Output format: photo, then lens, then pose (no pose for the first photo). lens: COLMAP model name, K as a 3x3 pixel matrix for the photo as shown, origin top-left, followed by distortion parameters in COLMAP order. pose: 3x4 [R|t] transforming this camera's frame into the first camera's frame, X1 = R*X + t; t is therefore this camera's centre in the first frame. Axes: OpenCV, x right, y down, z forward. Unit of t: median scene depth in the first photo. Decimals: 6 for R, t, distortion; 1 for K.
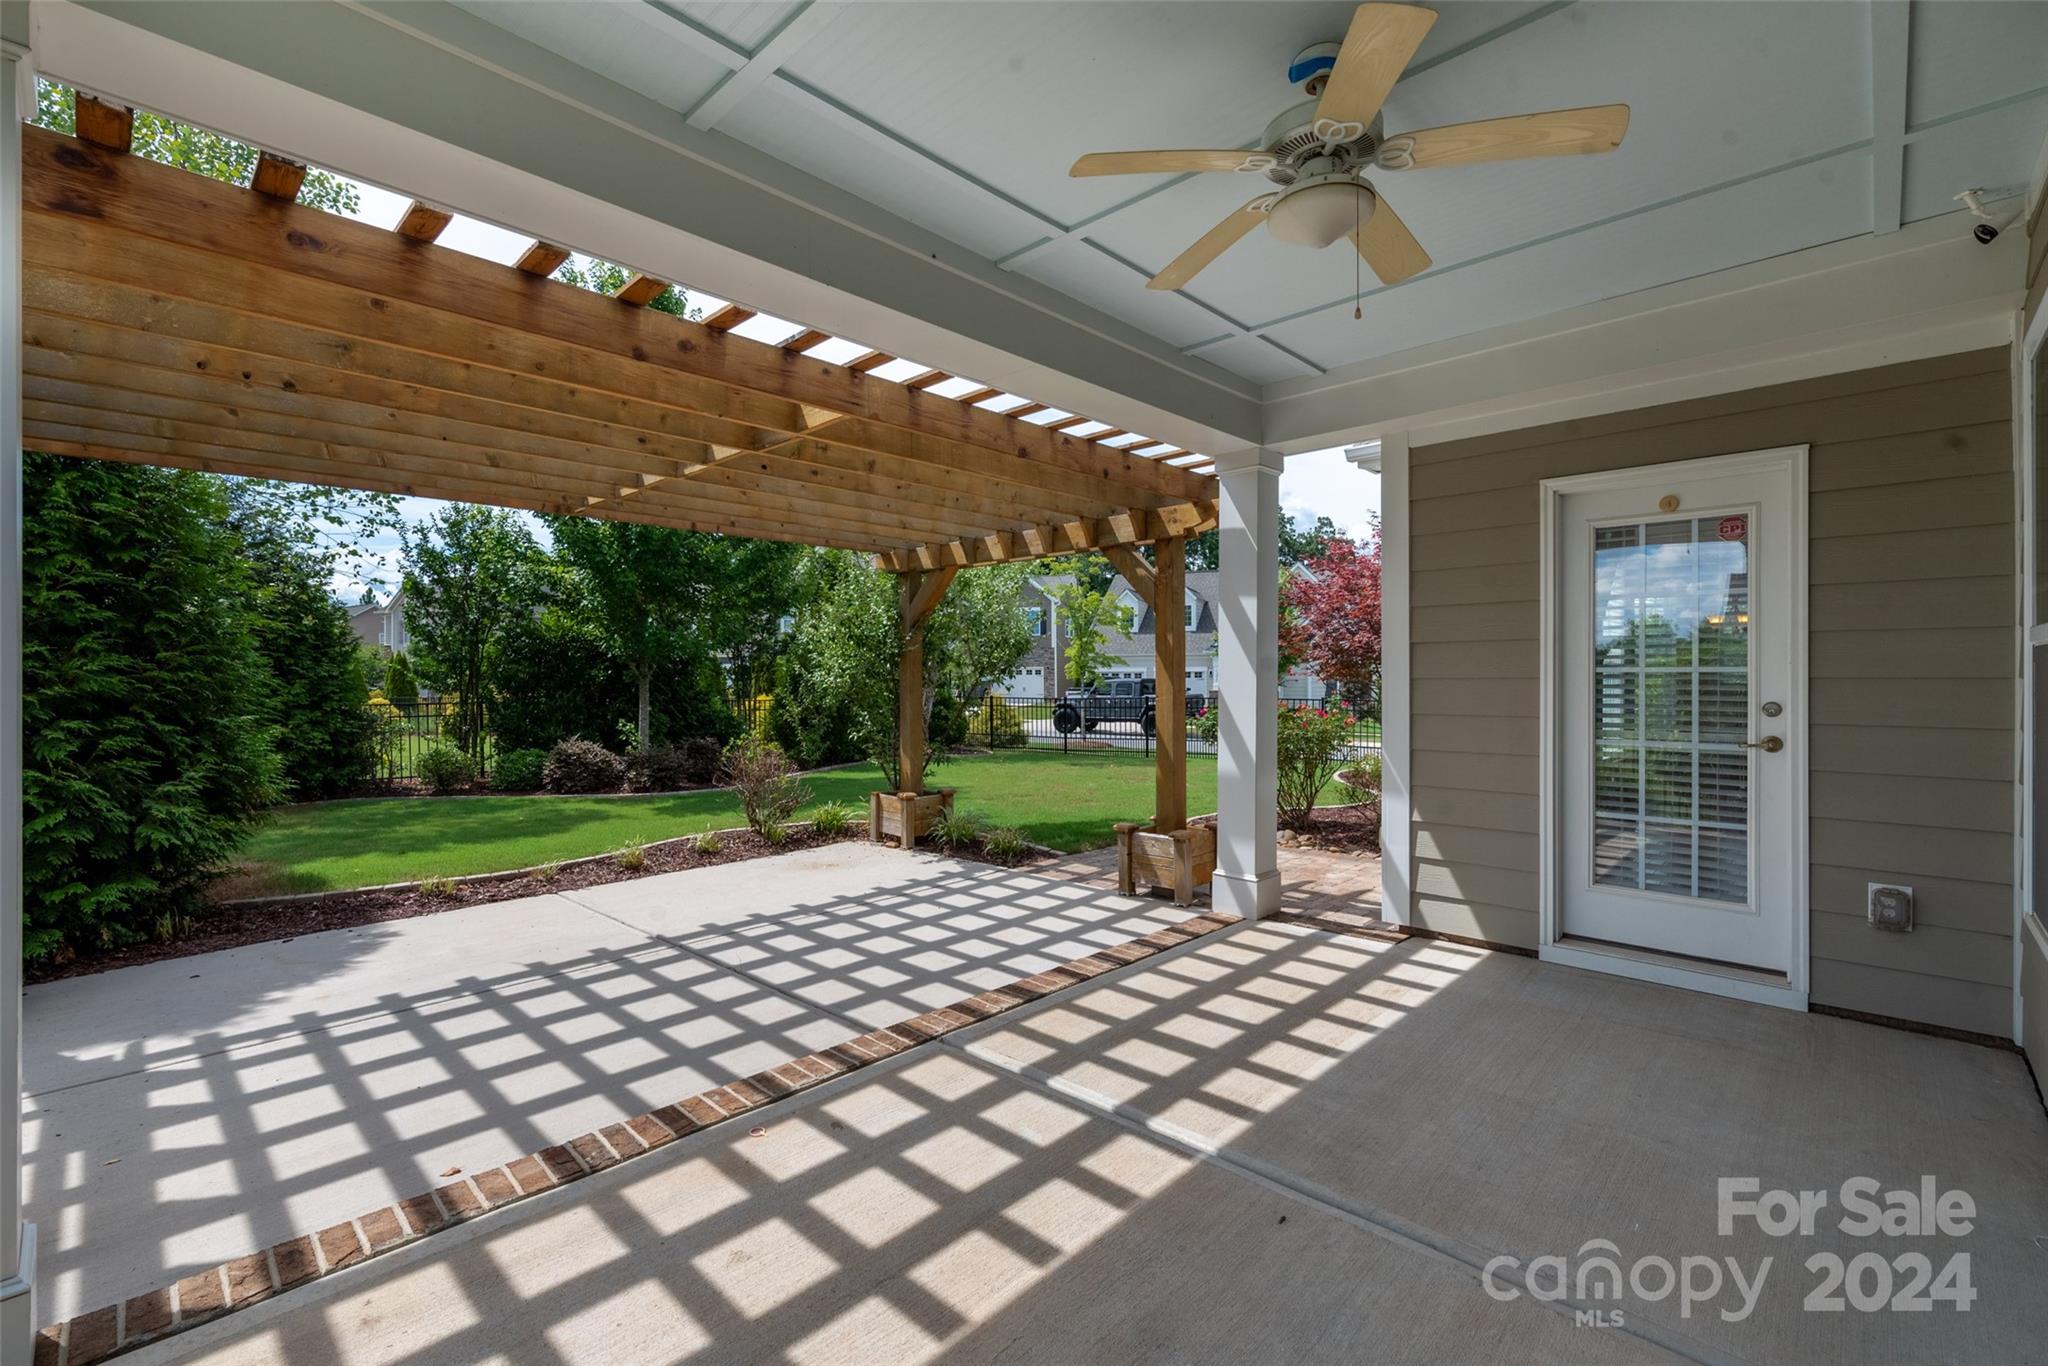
lens RADIAL K [[886.3, 0, 1014.7], [0, 886.3, 677.1], [0, 0, 1]] dist [0.001894, -0.000921]
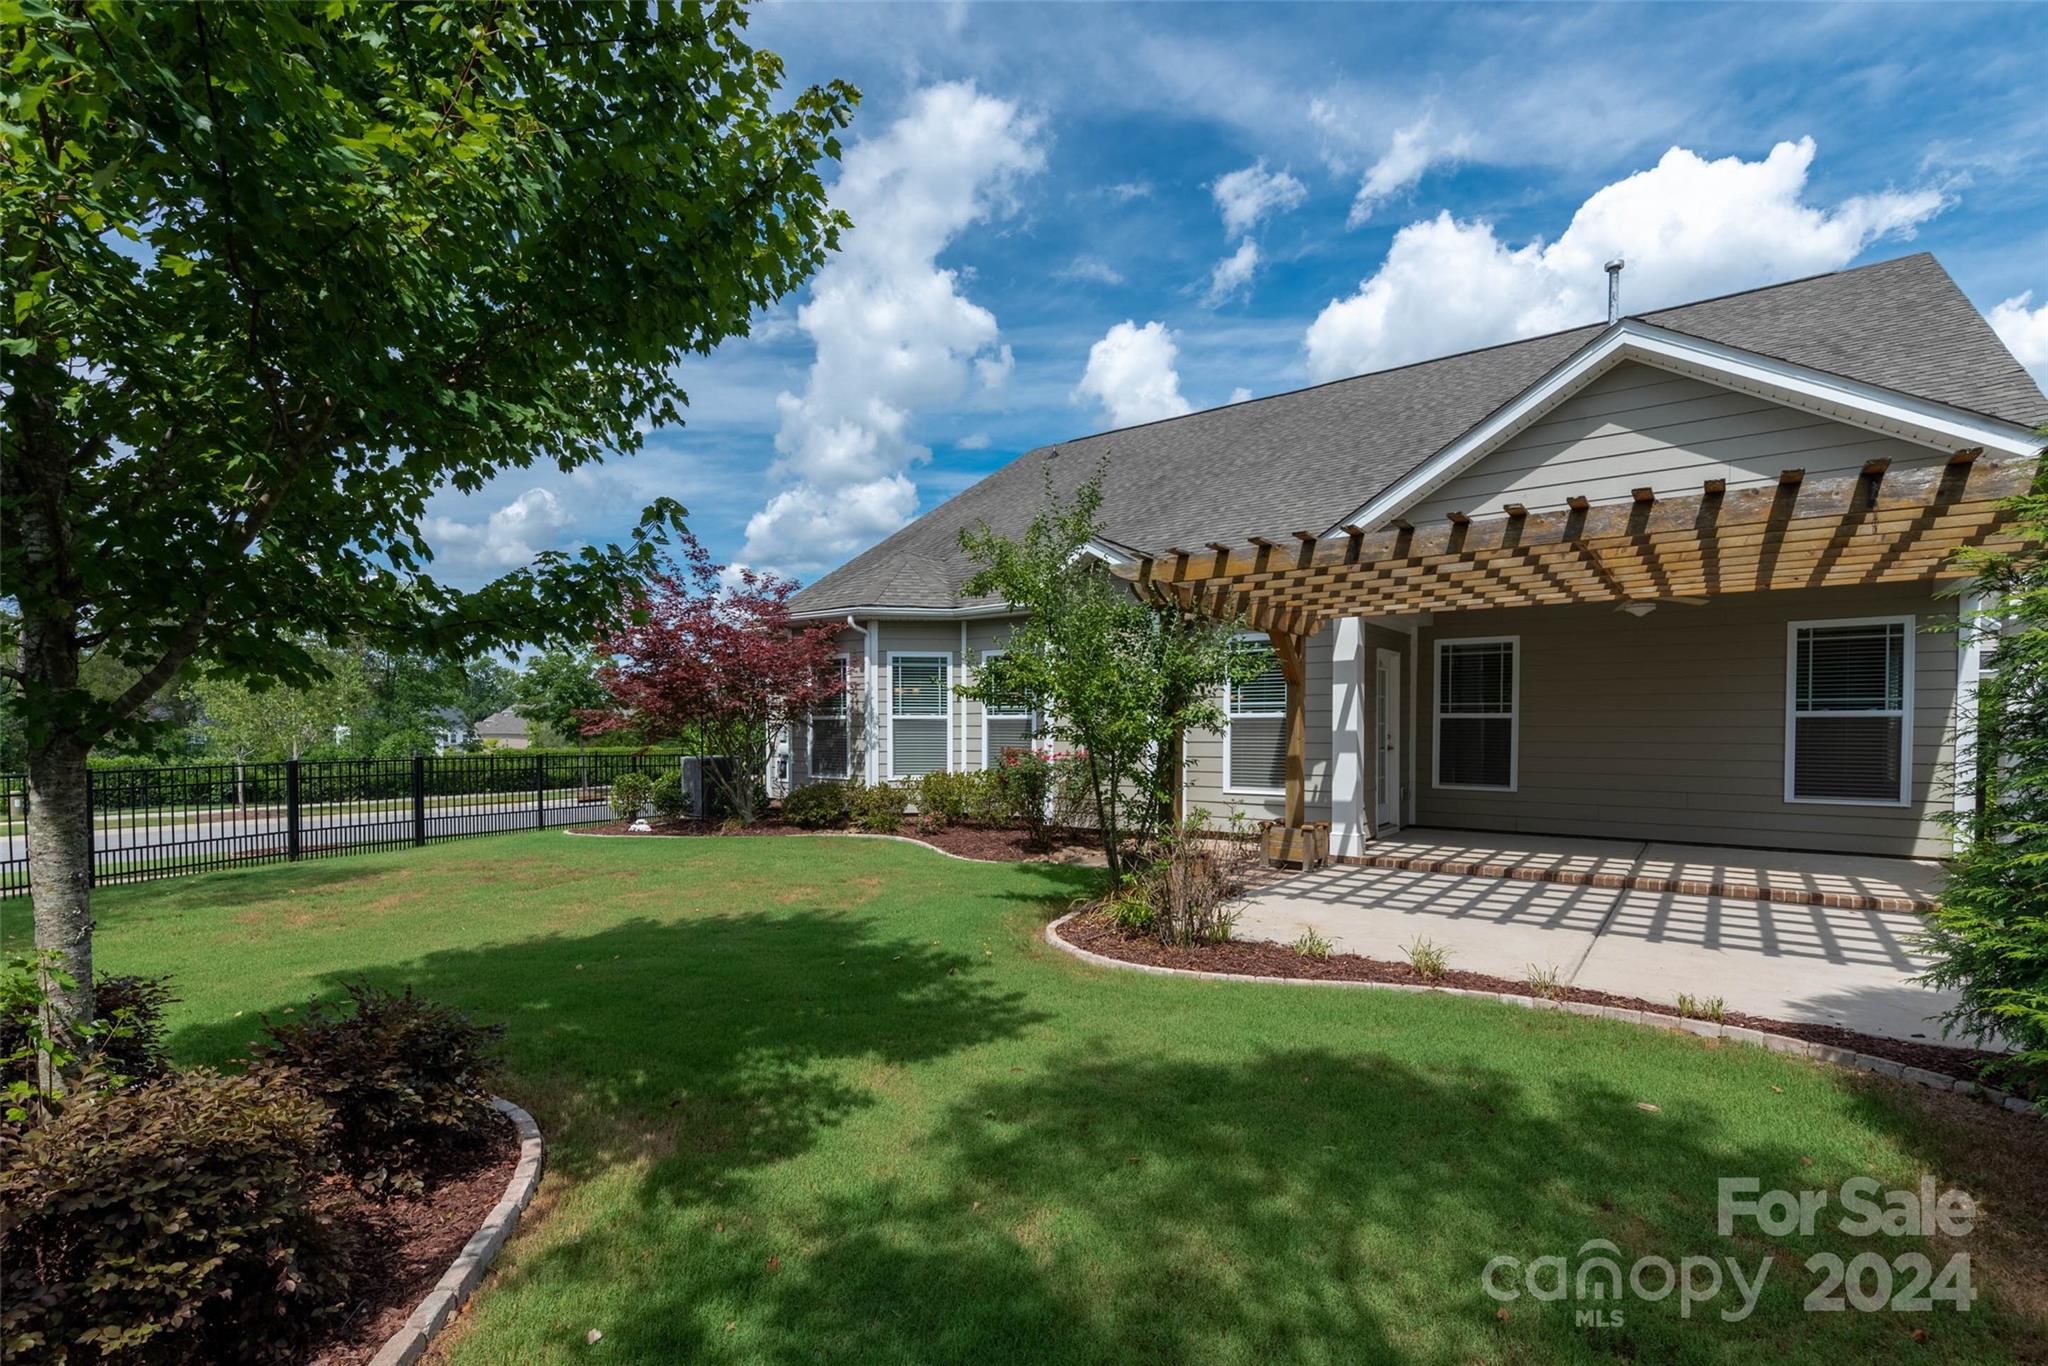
lens RADIAL K [[886.3, 0, 1027.0], [0, 886.3, 752.4], [0, 0, 1]] dist [0.001894, -0.000921]
pose [[-0.111362, -0.027255, 0.993406, -1.520309], [0.001944, 0.999616, 0.027644, 0.002837], [-0.993778, 0.005010, -0.111266, 1.926971]]
